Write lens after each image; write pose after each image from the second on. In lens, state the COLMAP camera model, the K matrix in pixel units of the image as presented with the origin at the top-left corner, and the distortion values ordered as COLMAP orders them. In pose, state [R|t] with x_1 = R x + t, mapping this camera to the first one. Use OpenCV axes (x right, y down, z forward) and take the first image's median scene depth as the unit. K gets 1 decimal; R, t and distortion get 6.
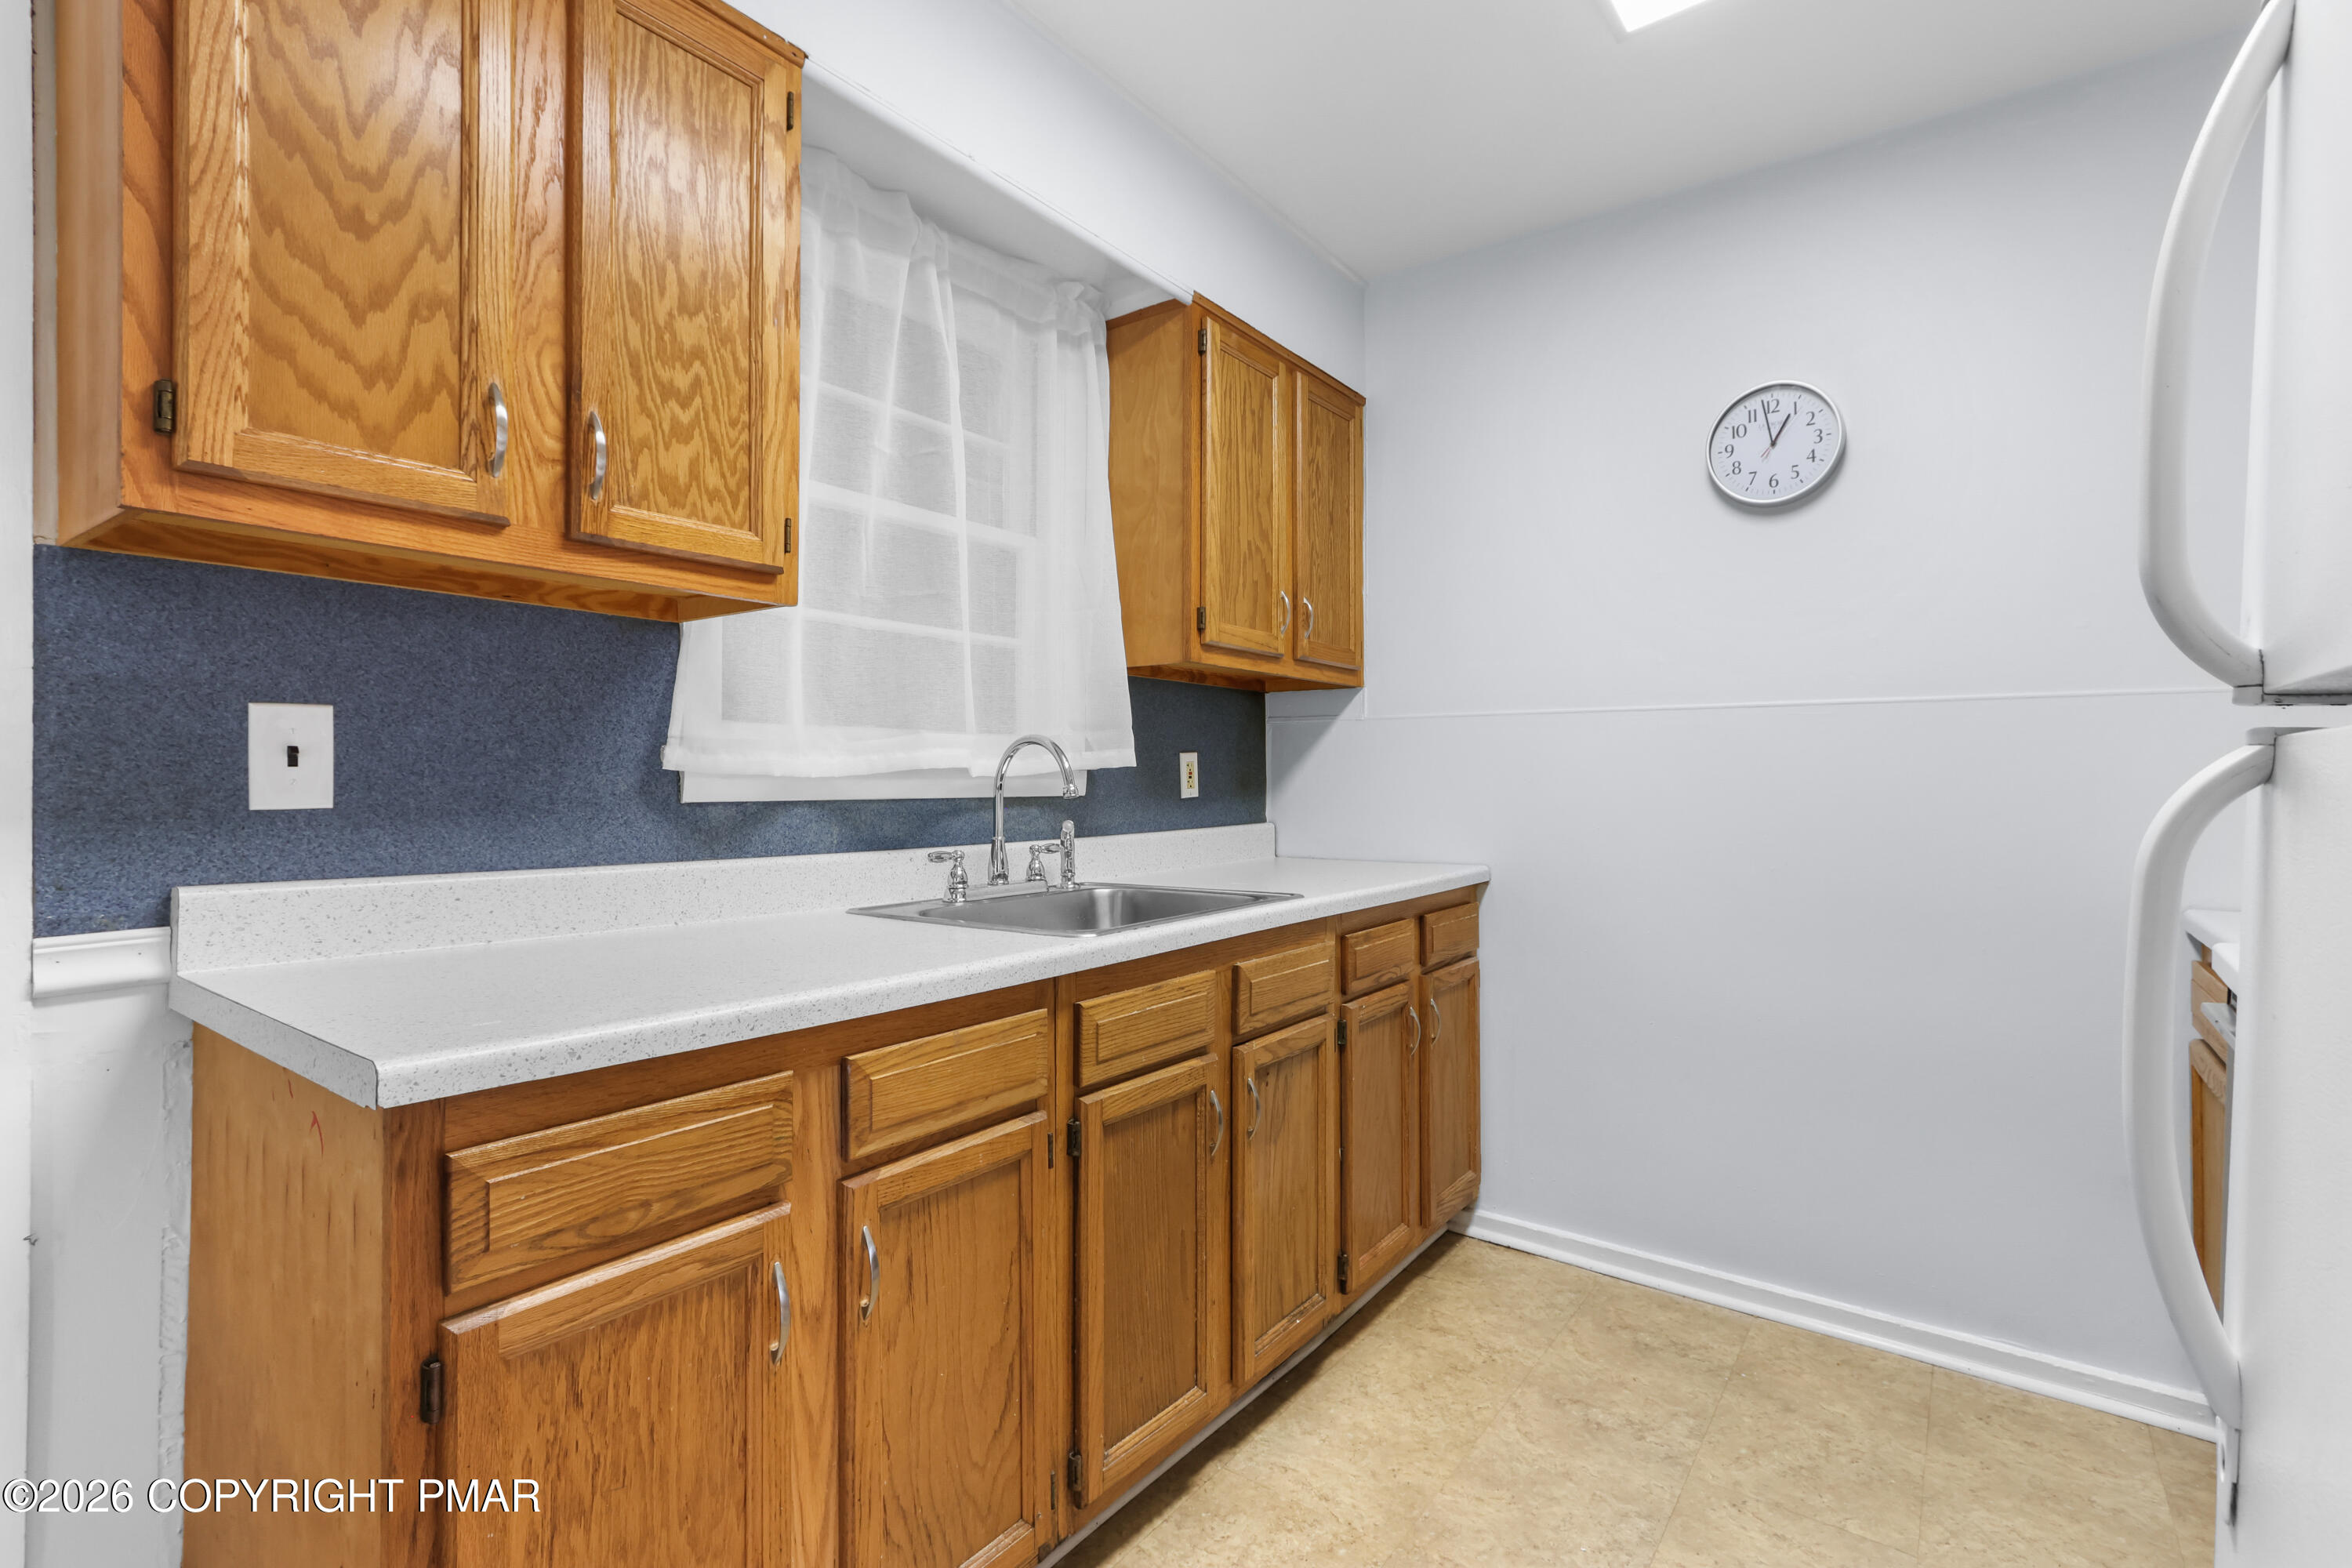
lens RADIAL K [[1089.5, 0, 1170.3], [0, 1089.5, 770.9], [0, 0, 1]] dist [-0.000300, 0.003599]
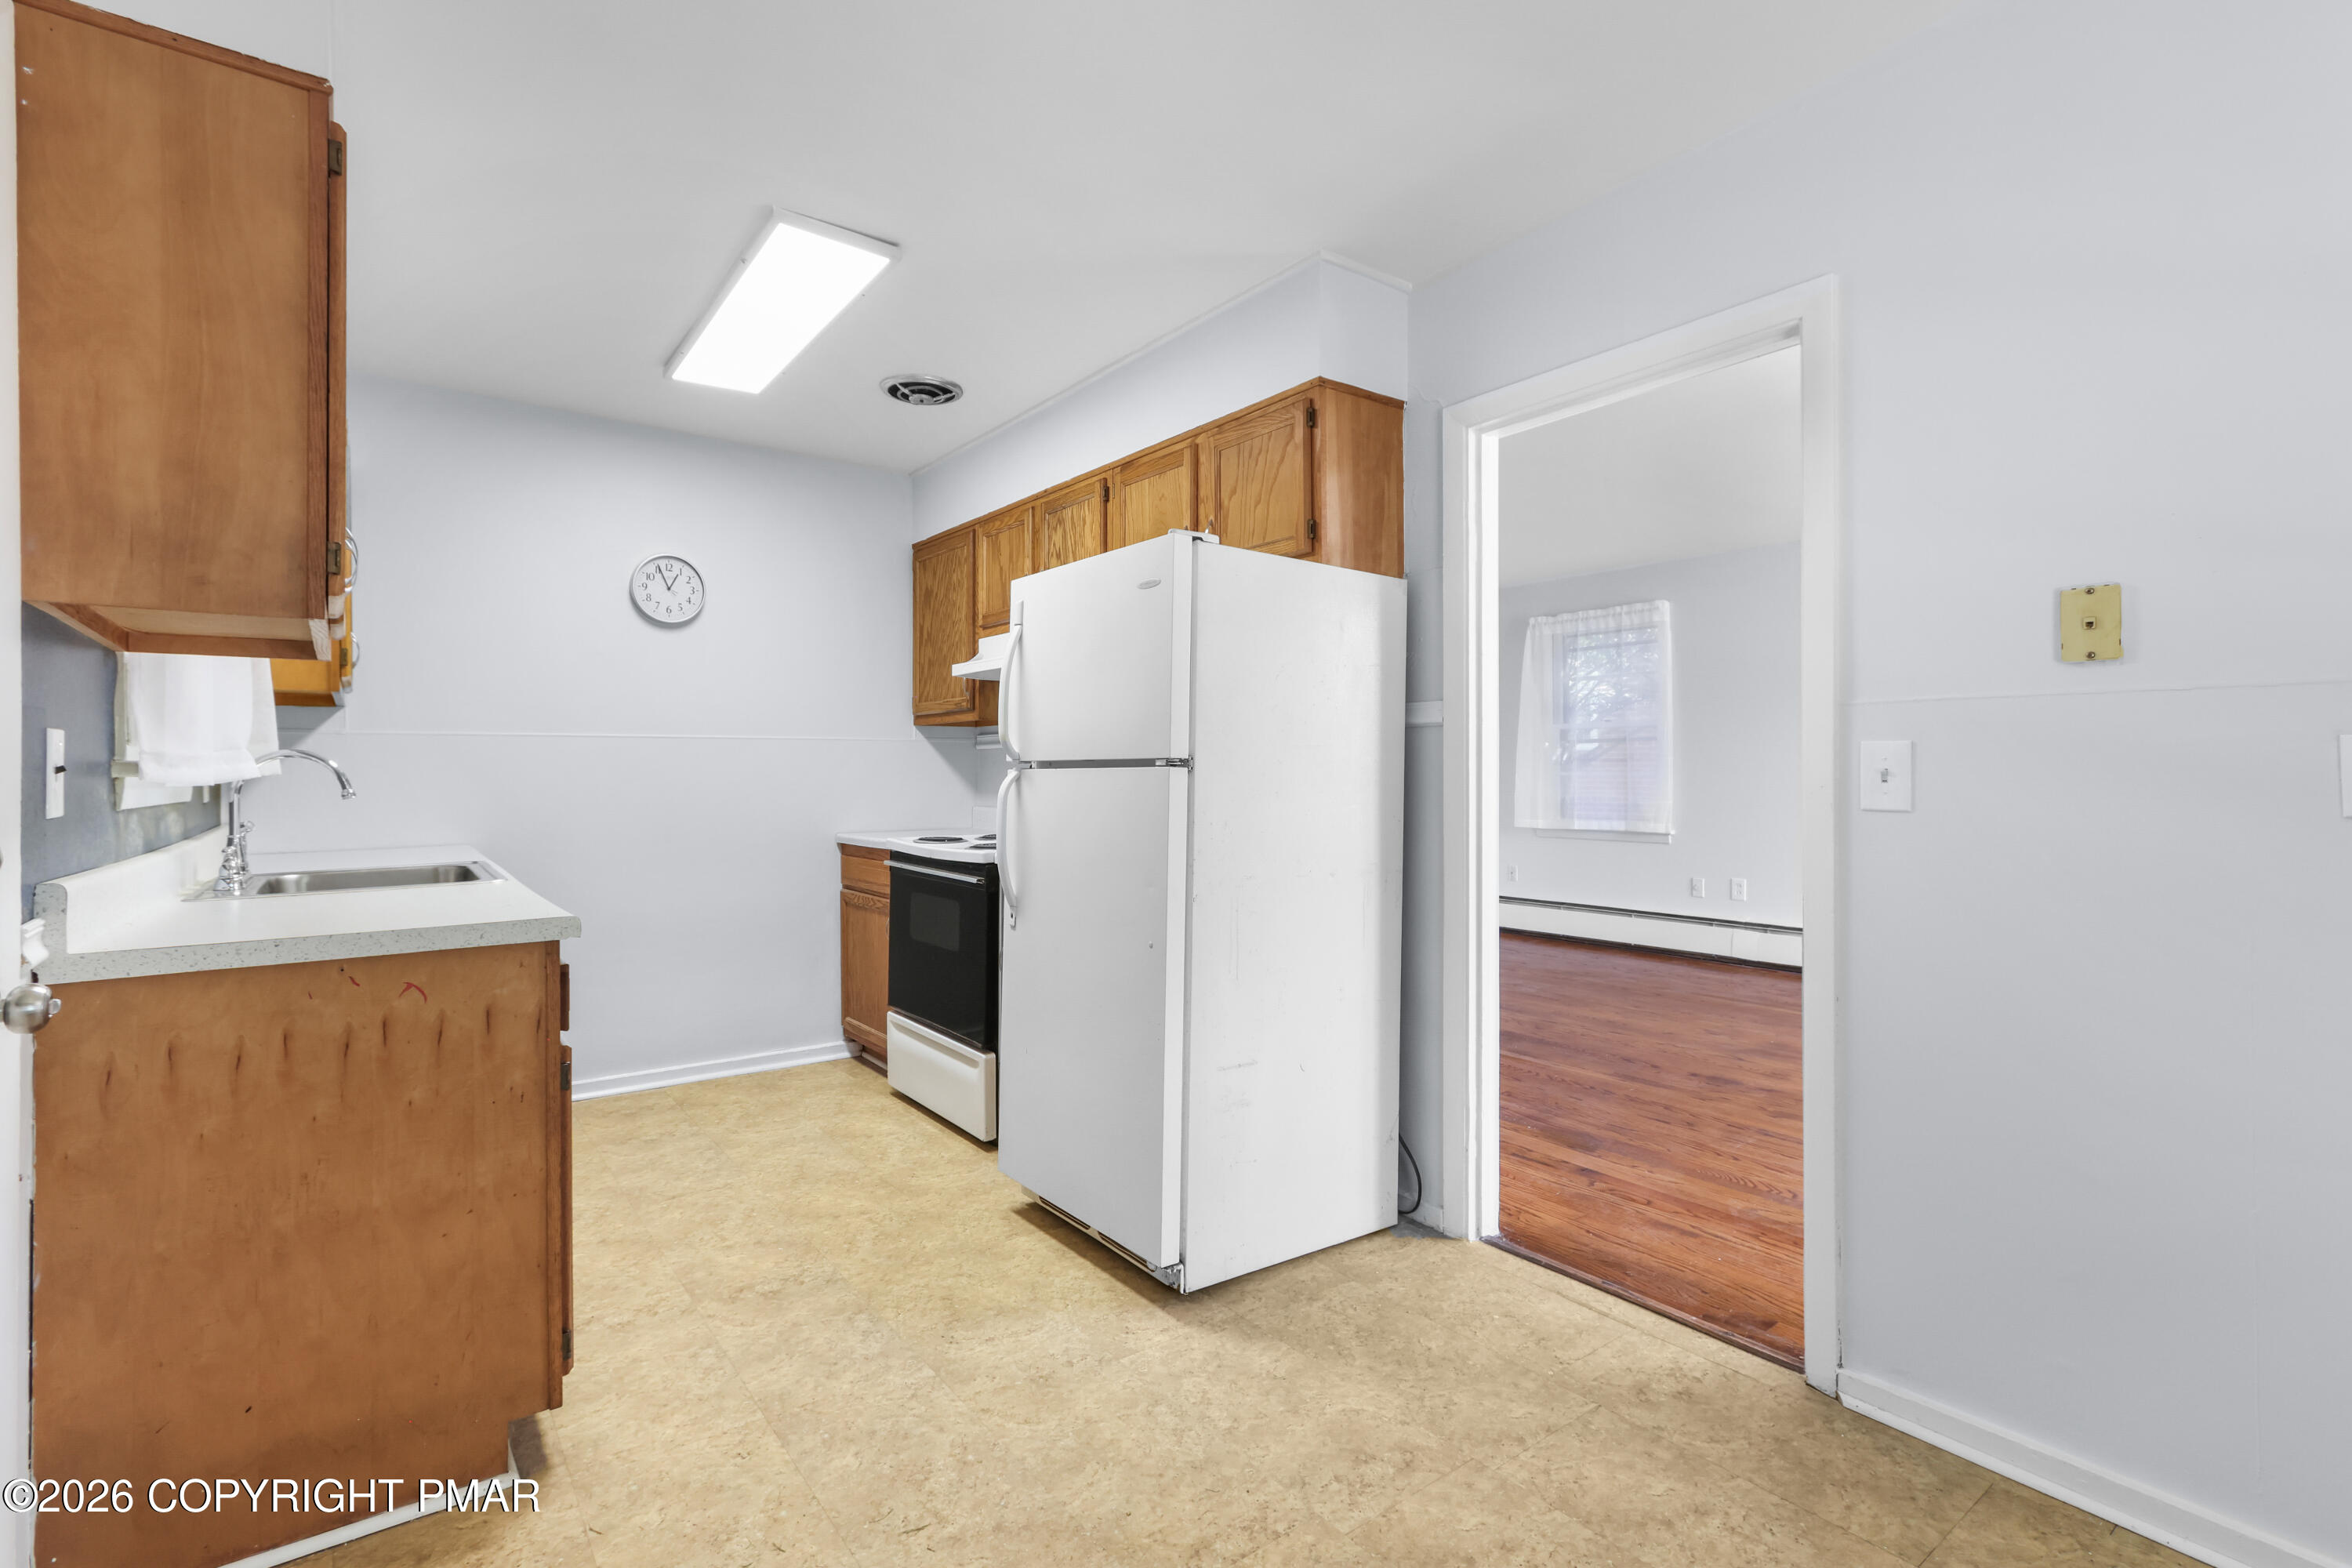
lens RADIAL K [[1089.5, 0, 1163.3], [0, 1089.5, 764.2], [0, 0, 1]] dist [-0.000300, 0.003599]
pose [[0.290993, 0.002694, 0.956721, -0.950454], [0.001667, 0.999993, -0.003323, -0.010361], [-0.956724, 0.002562, 0.290986, -0.290704]]
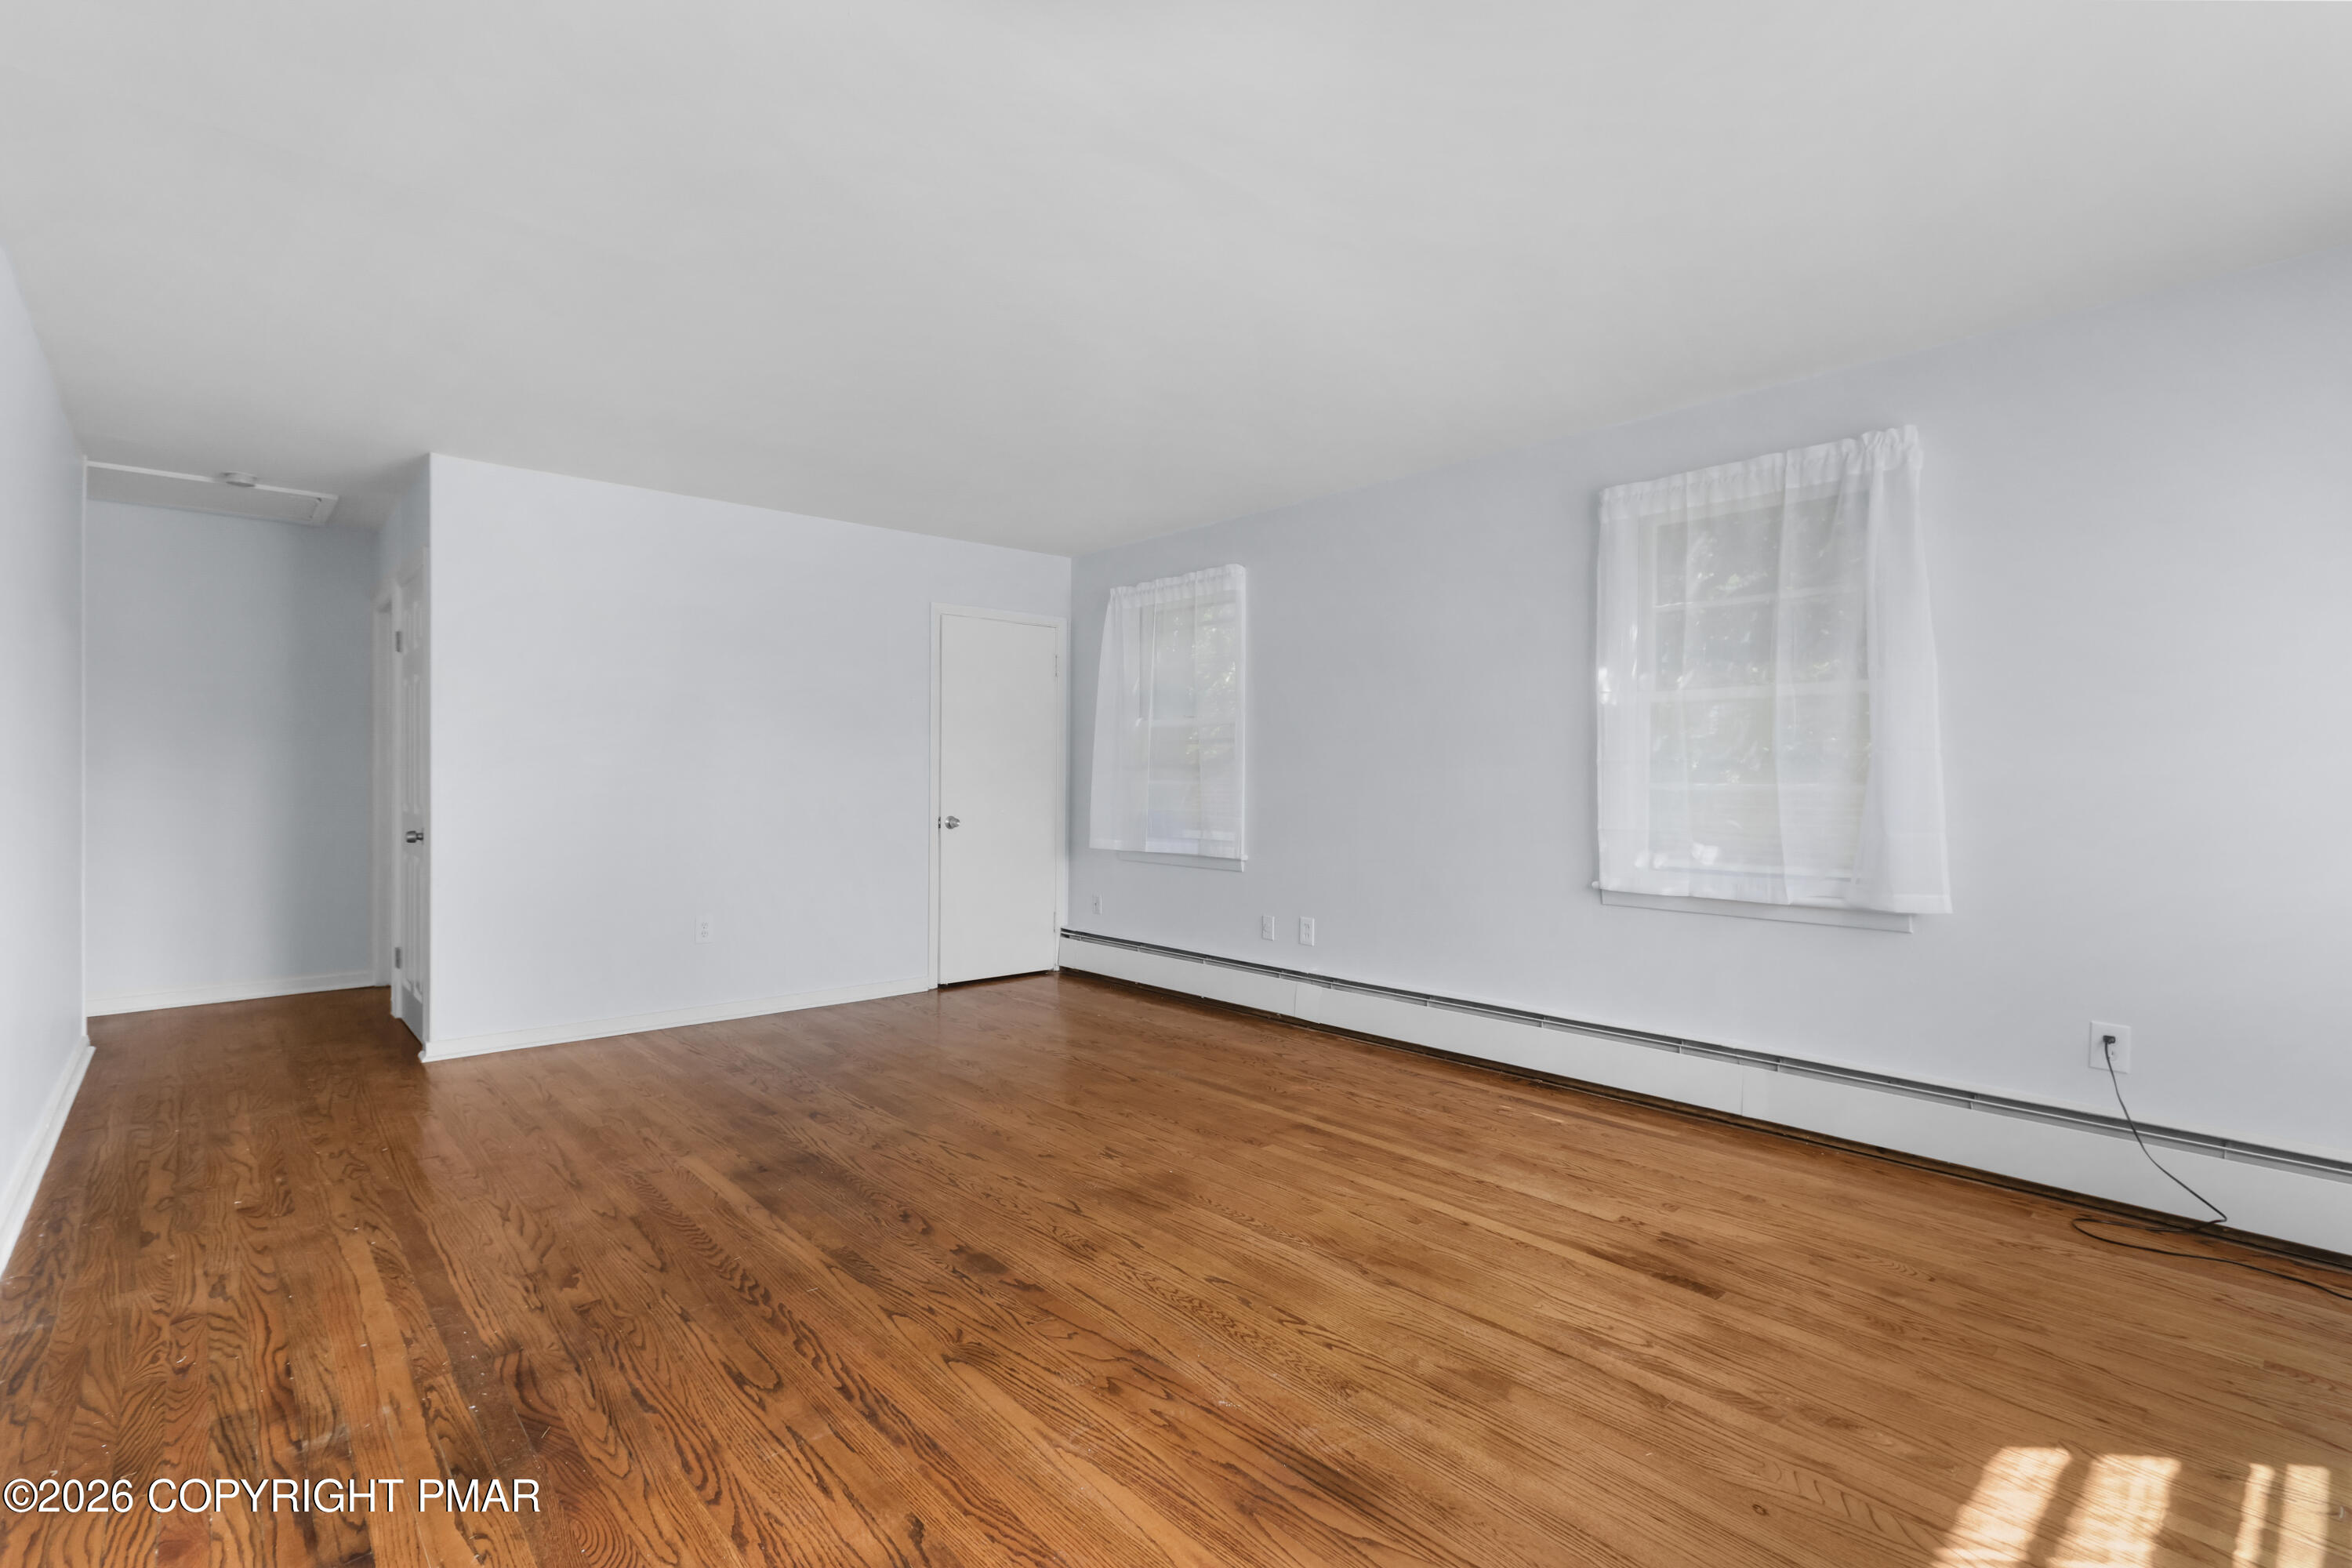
lens RADIAL K [[1089.5, 0, 1159.2], [0, 1089.5, 783.2], [0, 0, 1]] dist [-0.000300, 0.003599]
pose [[0.199669, -0.004113, 0.979855, -0.010927], [-0.010614, 0.999923, 0.006361, -0.006460], [-0.979806, -0.011671, 0.199610, -1.076584]]
